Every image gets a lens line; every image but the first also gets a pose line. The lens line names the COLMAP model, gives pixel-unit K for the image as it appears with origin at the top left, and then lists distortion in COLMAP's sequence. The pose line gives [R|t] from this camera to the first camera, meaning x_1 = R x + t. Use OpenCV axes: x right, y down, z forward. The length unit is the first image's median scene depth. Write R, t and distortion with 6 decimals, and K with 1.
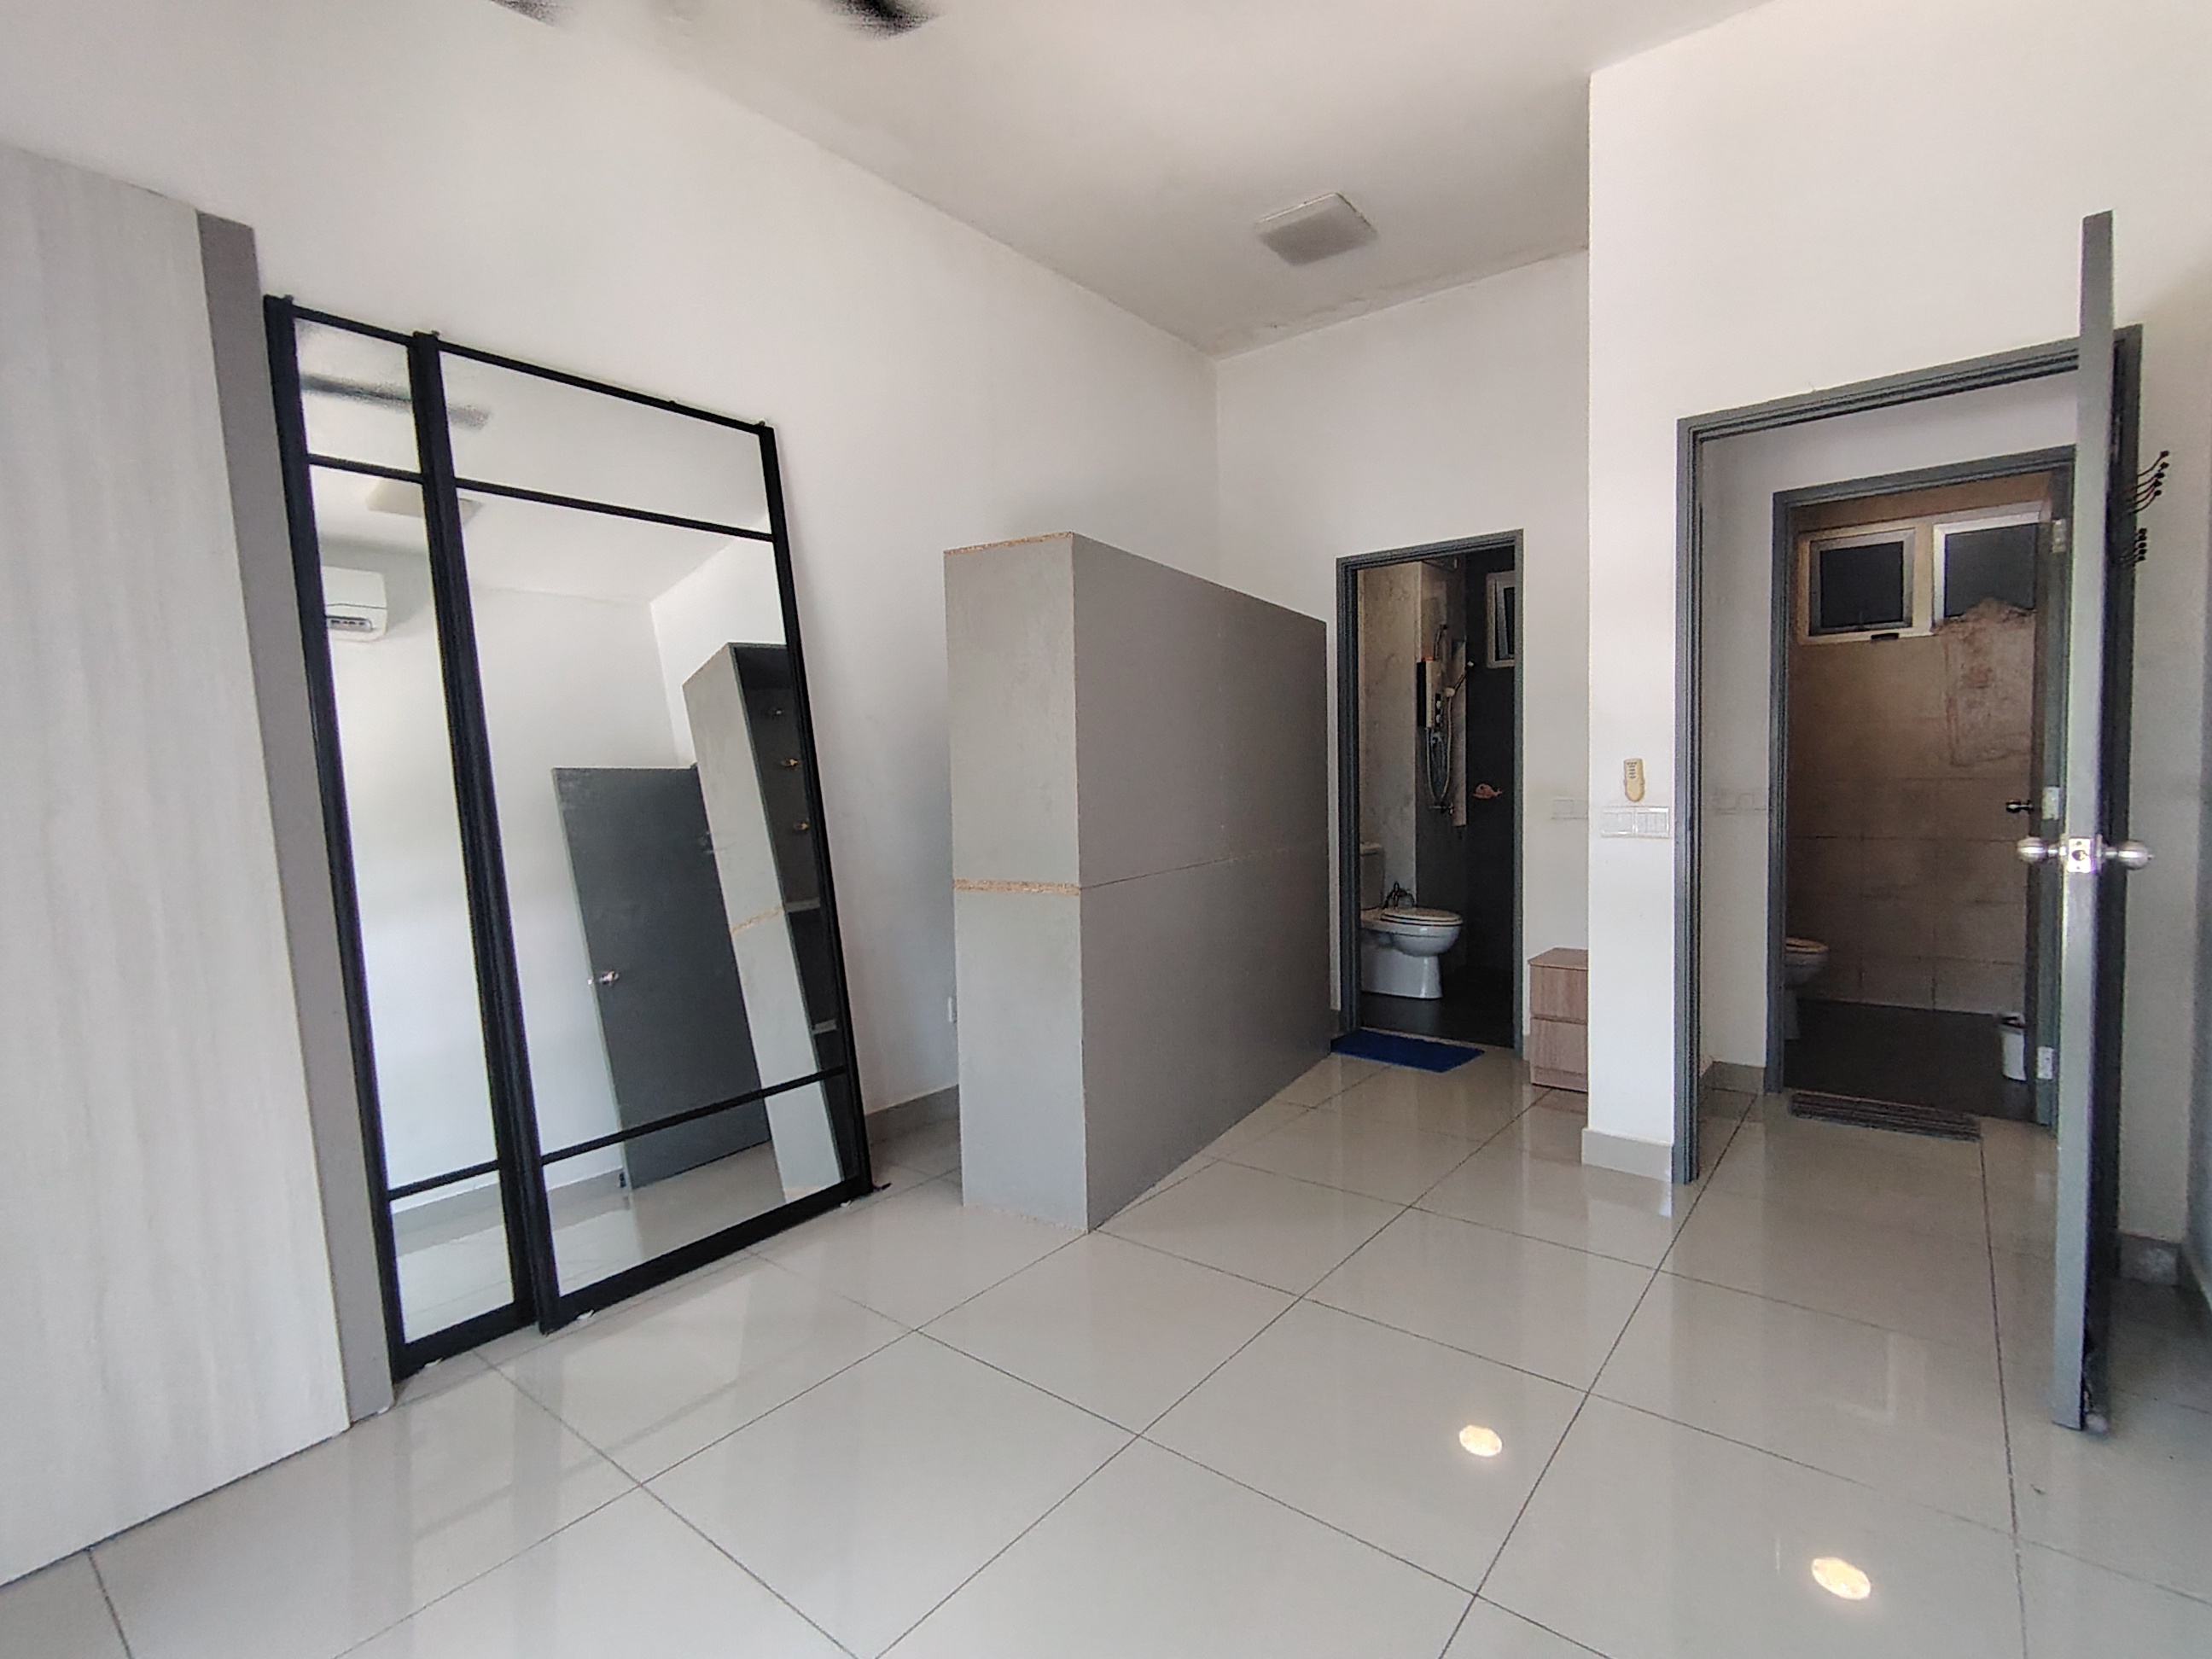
lens RADIAL K [[1046.4, 0, 1116.4], [0, 1046.4, 827.0], [0, 0, 1]] dist [0.006616, -0.005281]
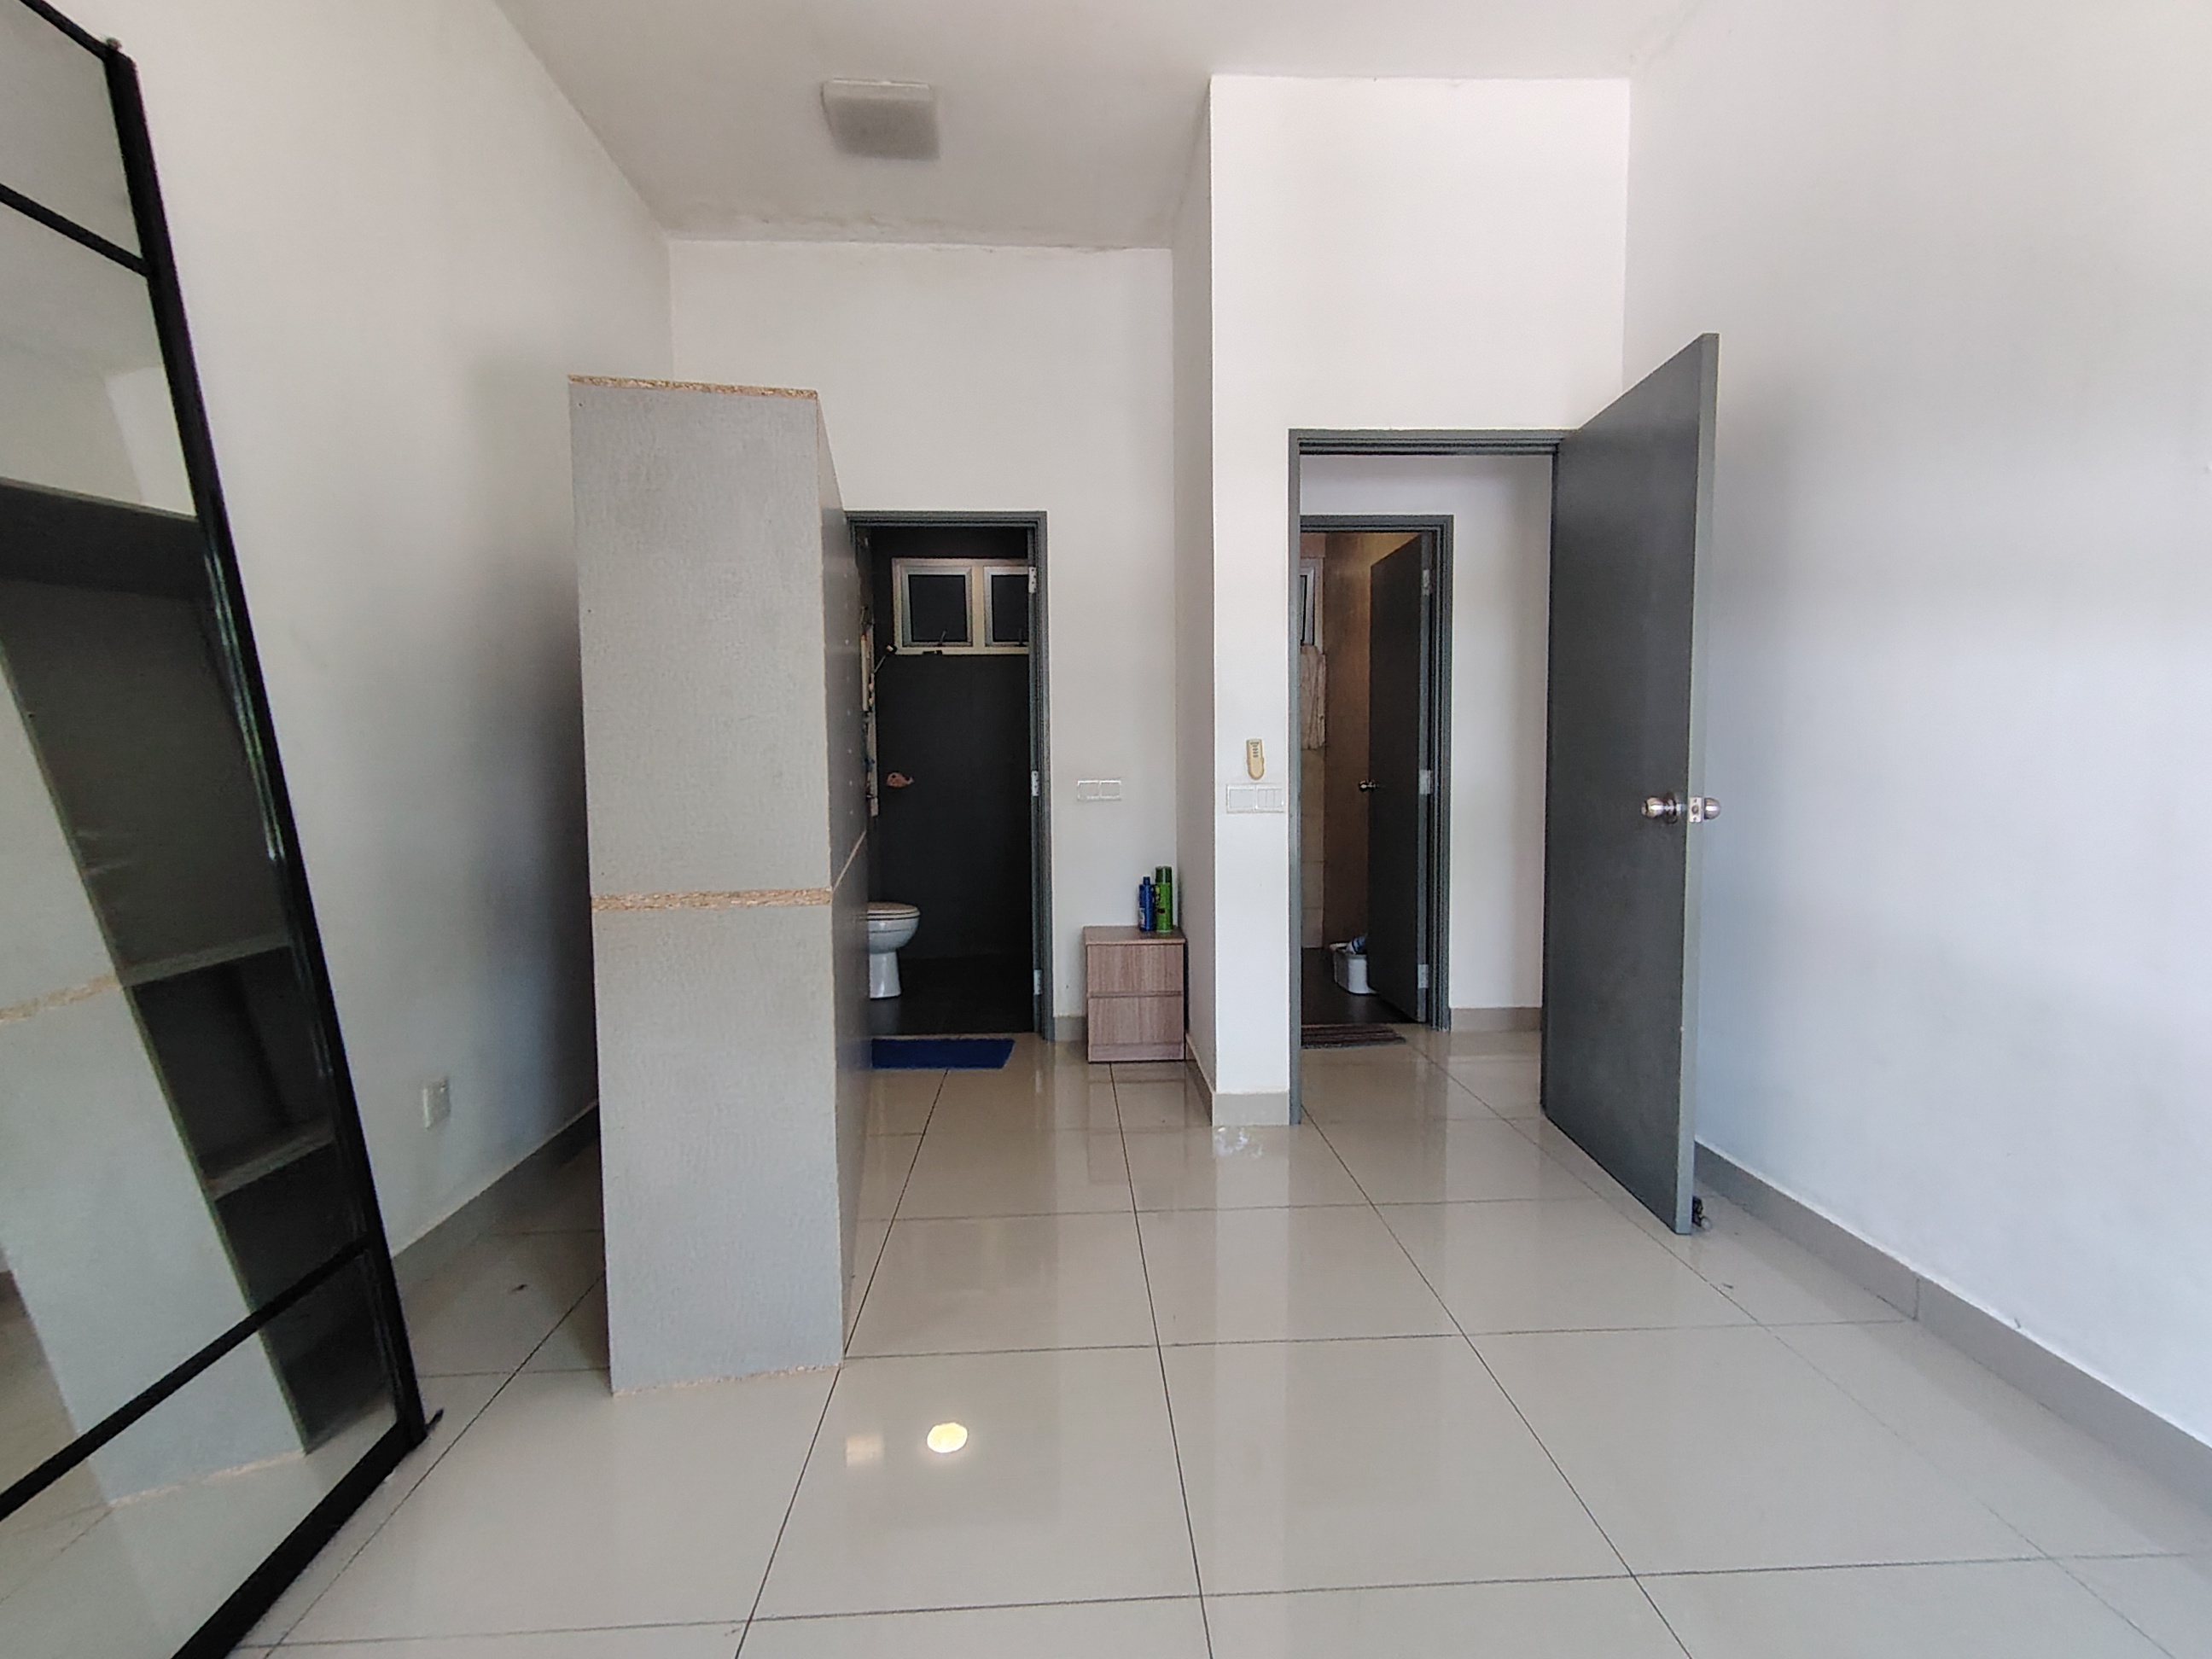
lens RADIAL K [[1046.4, 0, 1107.5], [0, 1046.4, 826.0], [0, 0, 1]] dist [0.006616, -0.005281]
pose [[0.748417, -0.026562, 0.662697, -0.259343], [0.026047, 0.999604, 0.010650, 0.006493], [-0.662717, 0.009291, 0.748812, 0.236344]]
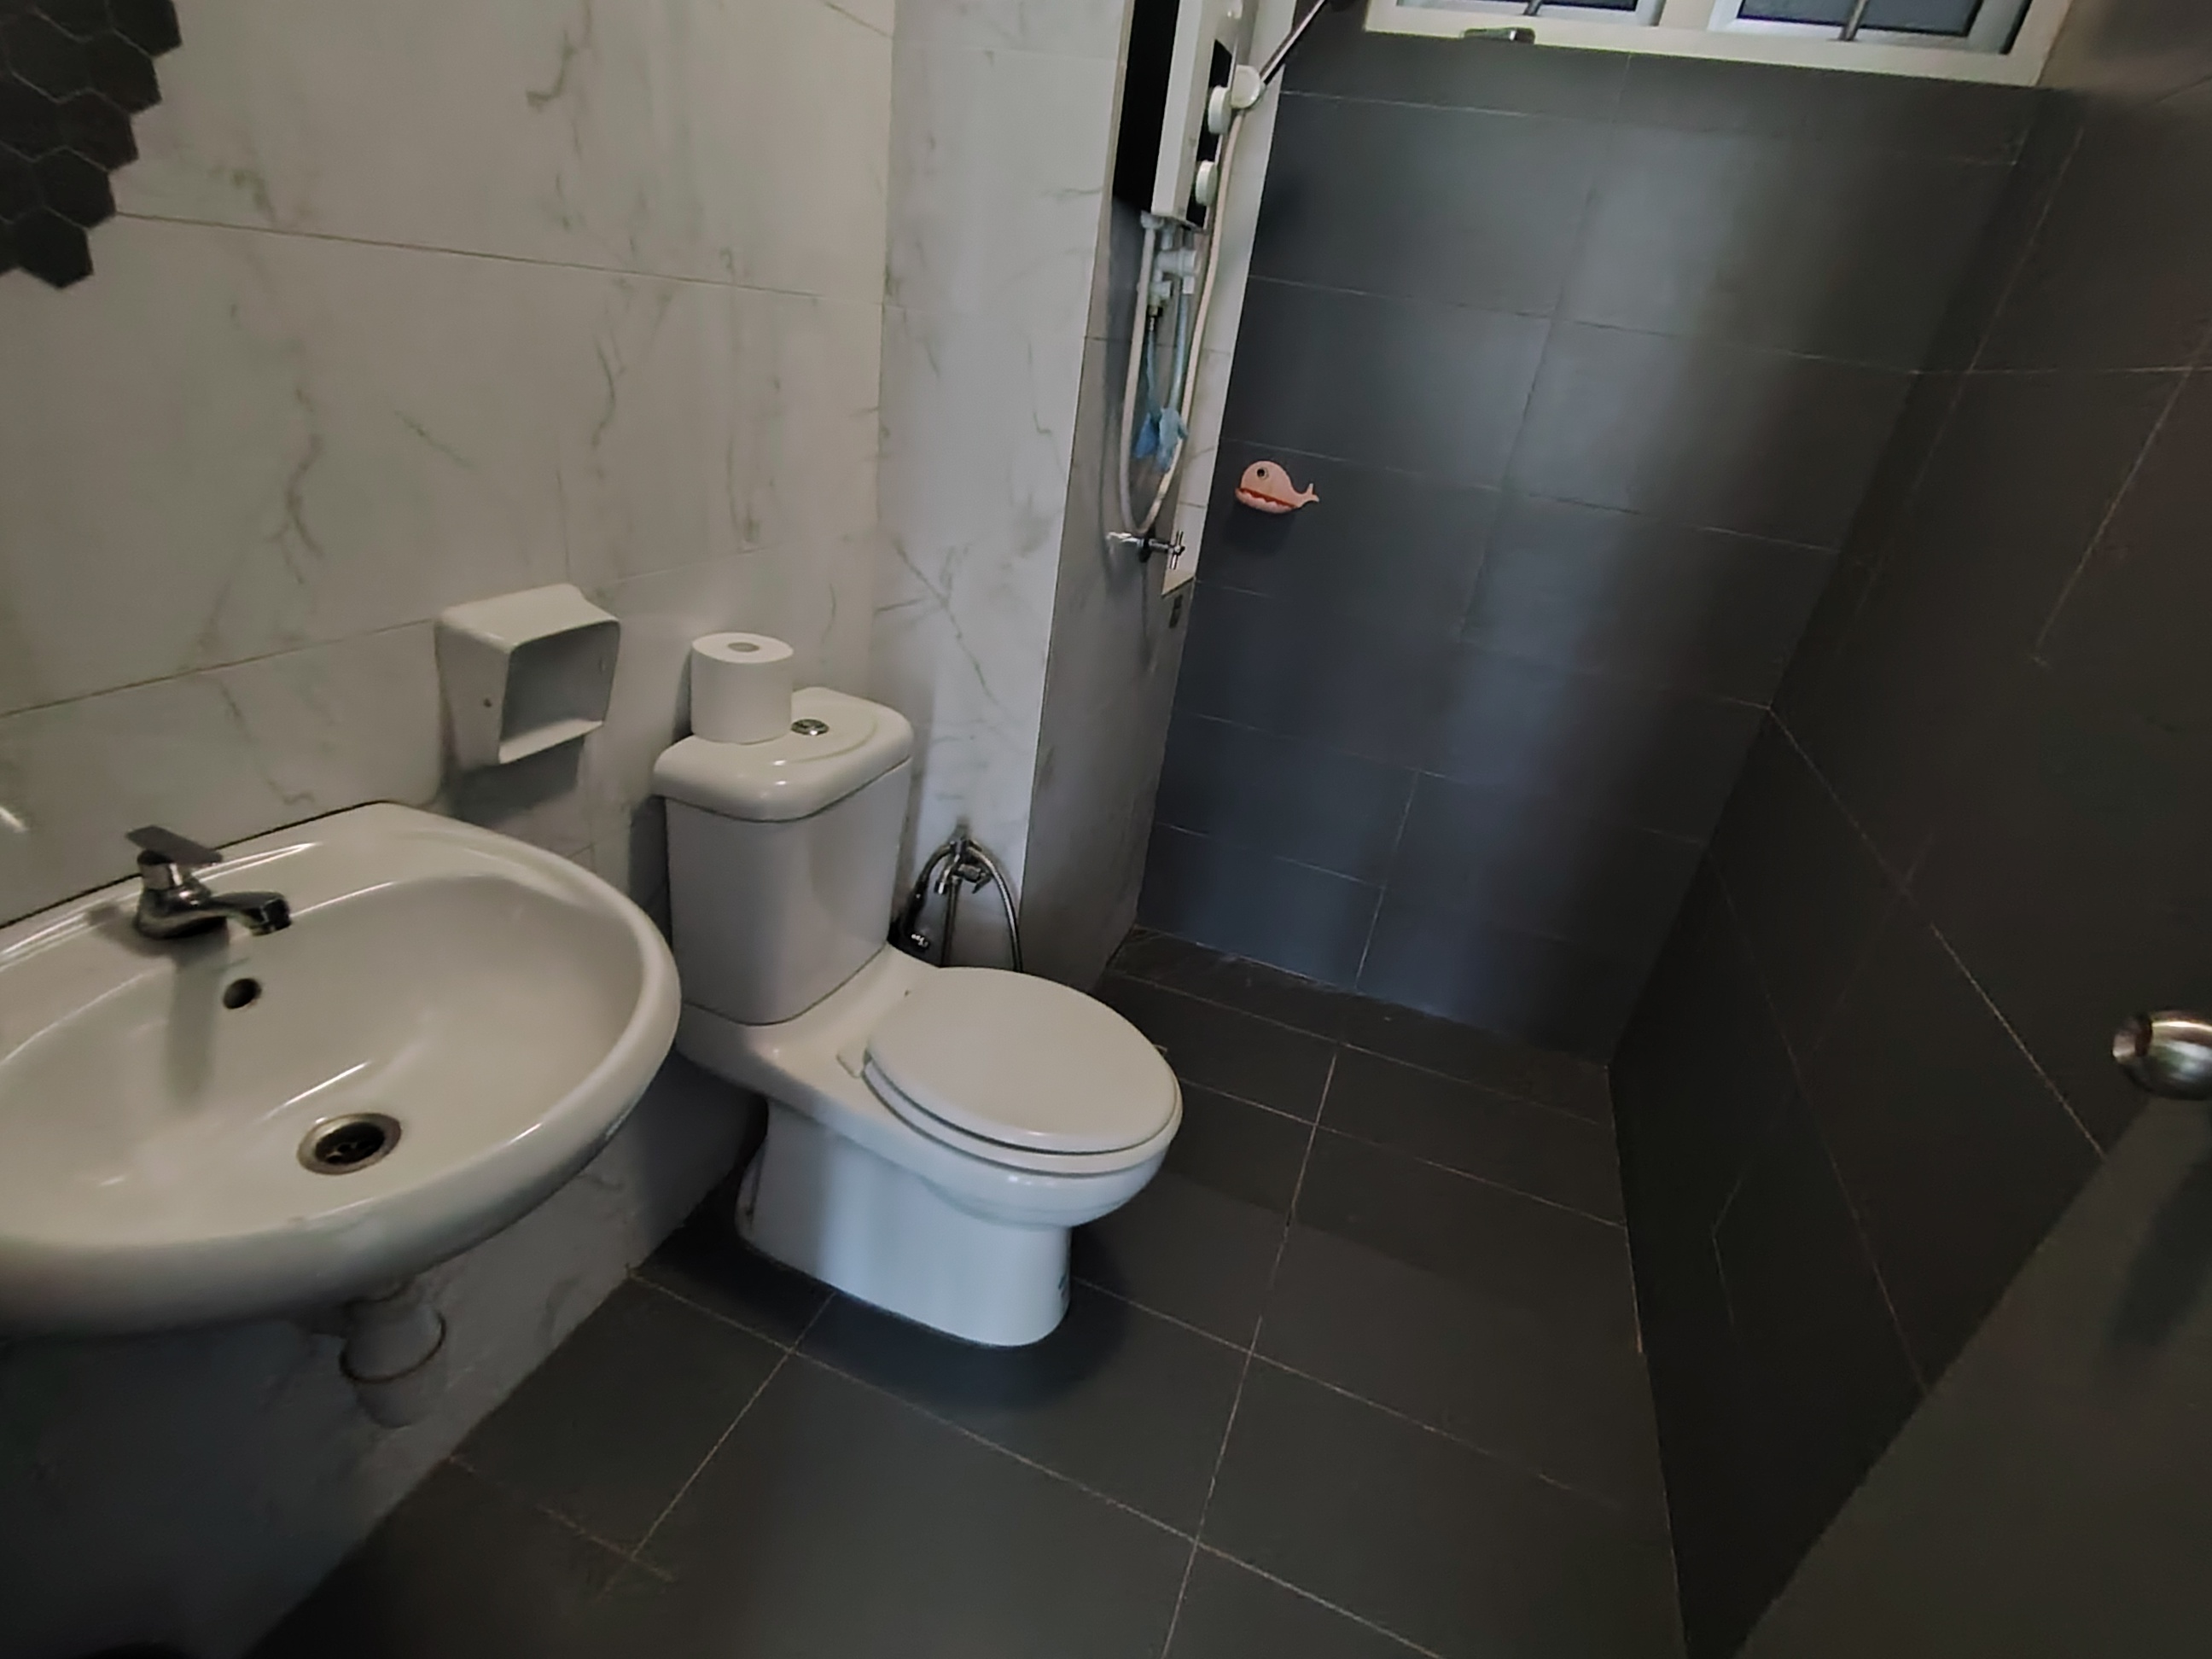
lens RADIAL K [[1046.4, 0, 1102.6], [0, 1046.4, 829.5], [0, 0, 1]] dist [0.006616, -0.005281]
pose [[0.942002, -0.001097, 0.335607, 0.334948], [-0.139784, 0.907845, 0.395320, -0.100256], [-0.305112, -0.419304, 0.855038, 1.196034]]
